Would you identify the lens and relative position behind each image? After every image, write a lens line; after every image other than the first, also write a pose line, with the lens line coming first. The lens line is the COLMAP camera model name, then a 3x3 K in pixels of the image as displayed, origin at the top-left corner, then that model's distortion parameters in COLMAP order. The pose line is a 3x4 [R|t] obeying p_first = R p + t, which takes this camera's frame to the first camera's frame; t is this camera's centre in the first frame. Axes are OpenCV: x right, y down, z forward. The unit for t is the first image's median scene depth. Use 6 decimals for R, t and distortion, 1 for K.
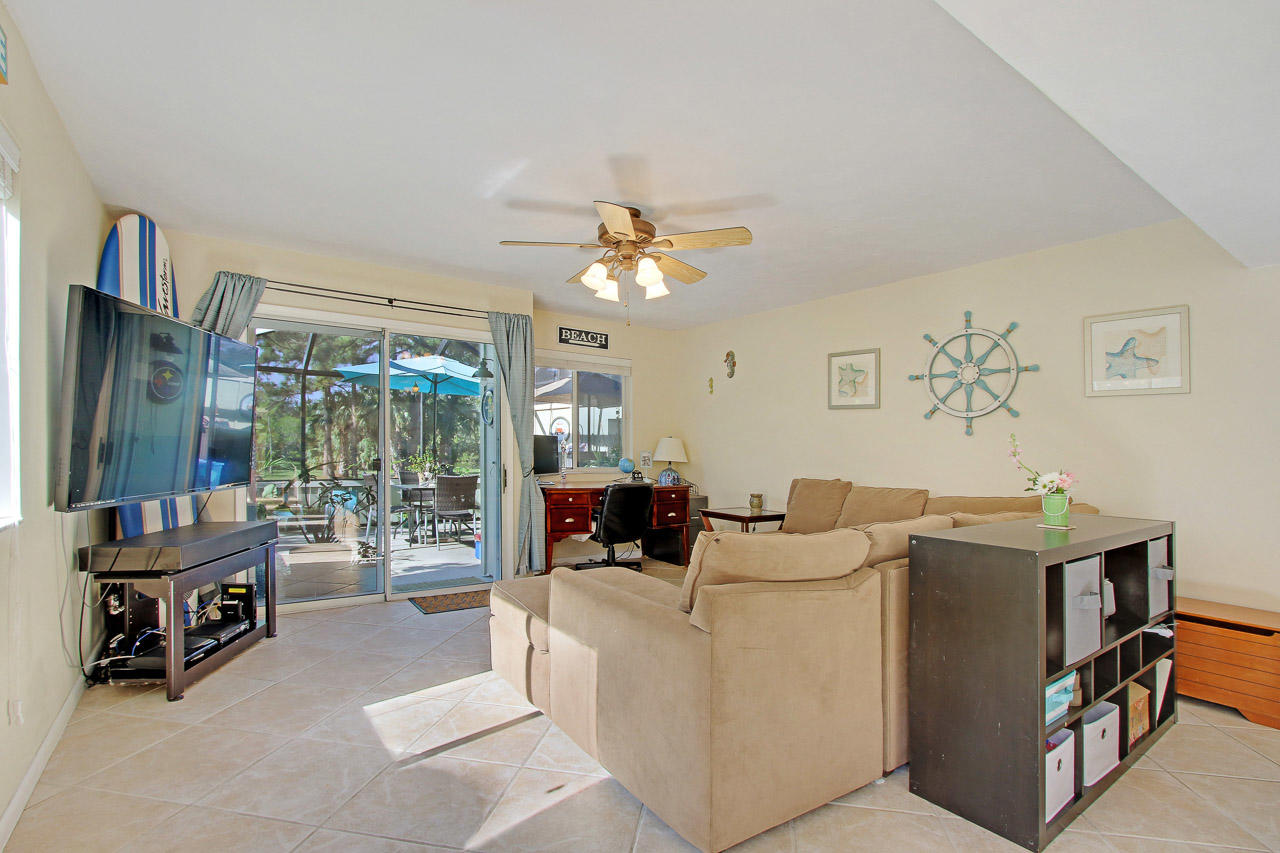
lens RADIAL K [[602.5, 0, 637.9], [0, 602.5, 446.7], [0, 0, 1]] dist [-0.020493, 0.000701]
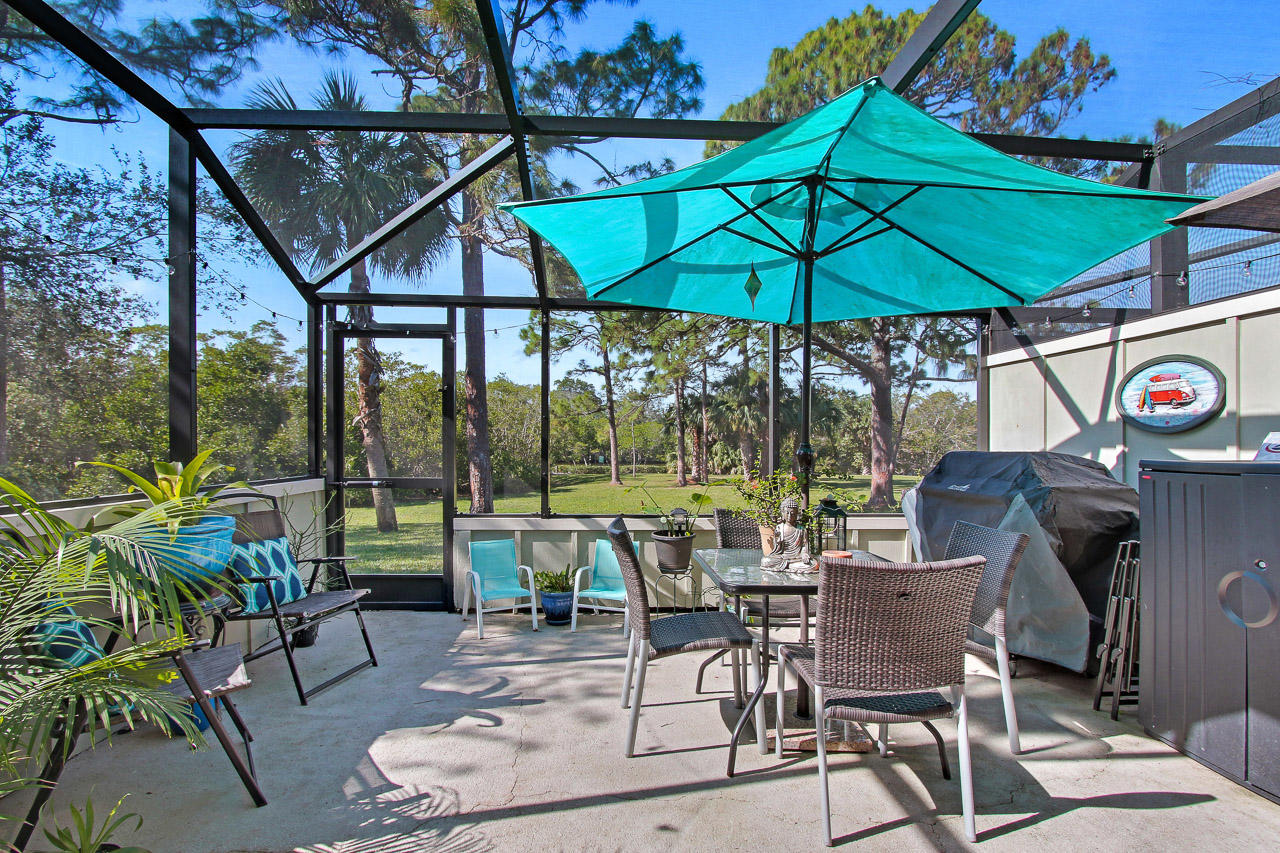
lens RADIAL K [[602.5, 0, 637.9], [0, 602.5, 446.7], [0, 0, 1]] dist [-0.020493, 0.000701]
pose [[0.841760, -0.009075, -0.539776, -0.379410], [0.006177, 0.999955, -0.007179, 0.002146], [0.539817, 0.002709, 0.841778, 1.072734]]
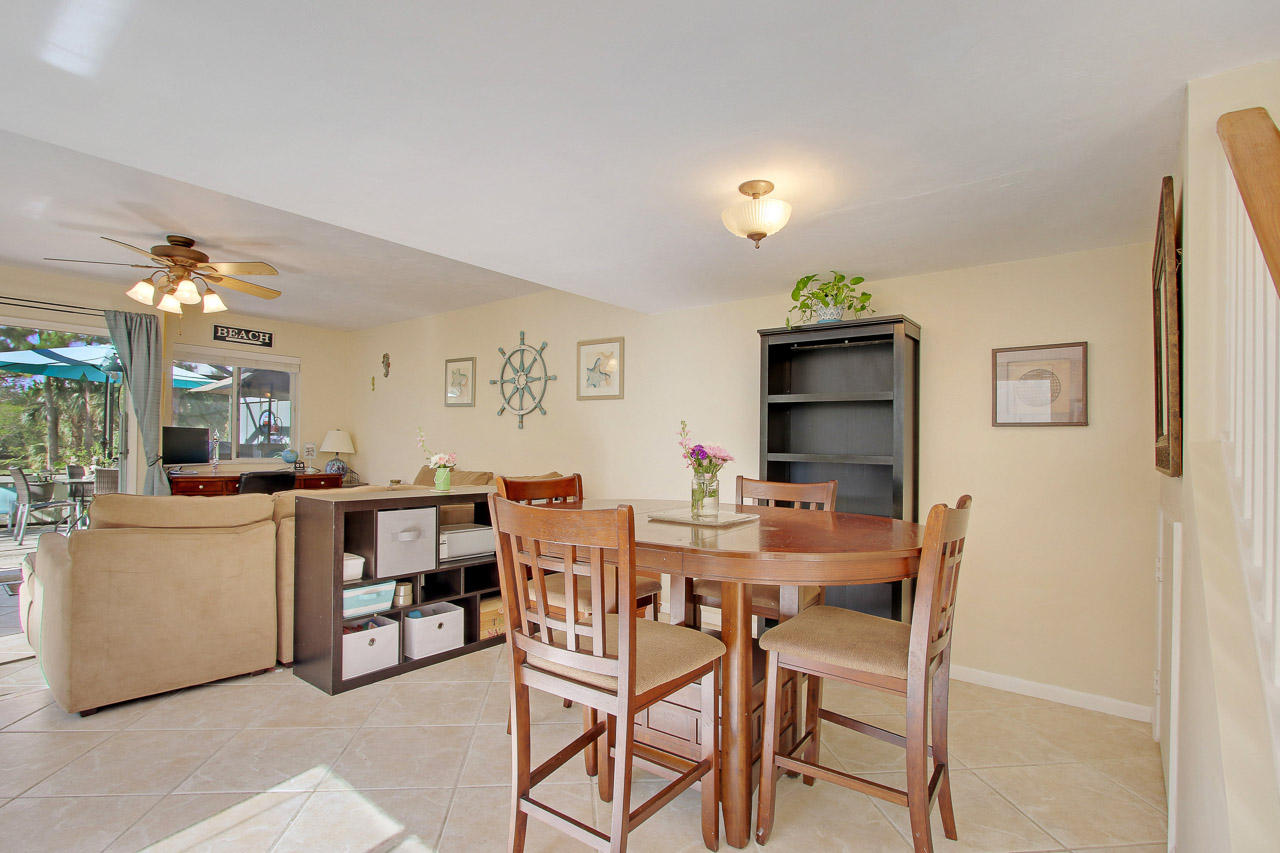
lens RADIAL K [[616.0, 0, 638.3], [0, 616.0, 441.1], [0, 0, 1]] dist [-0.017784, 0.000467]
pose [[0.964264, -0.001032, 0.264942, 0.374592], [0.001159, 0.999999, -0.000322, 0.007012], [-0.264942, 0.000617, 0.964264, -0.280428]]
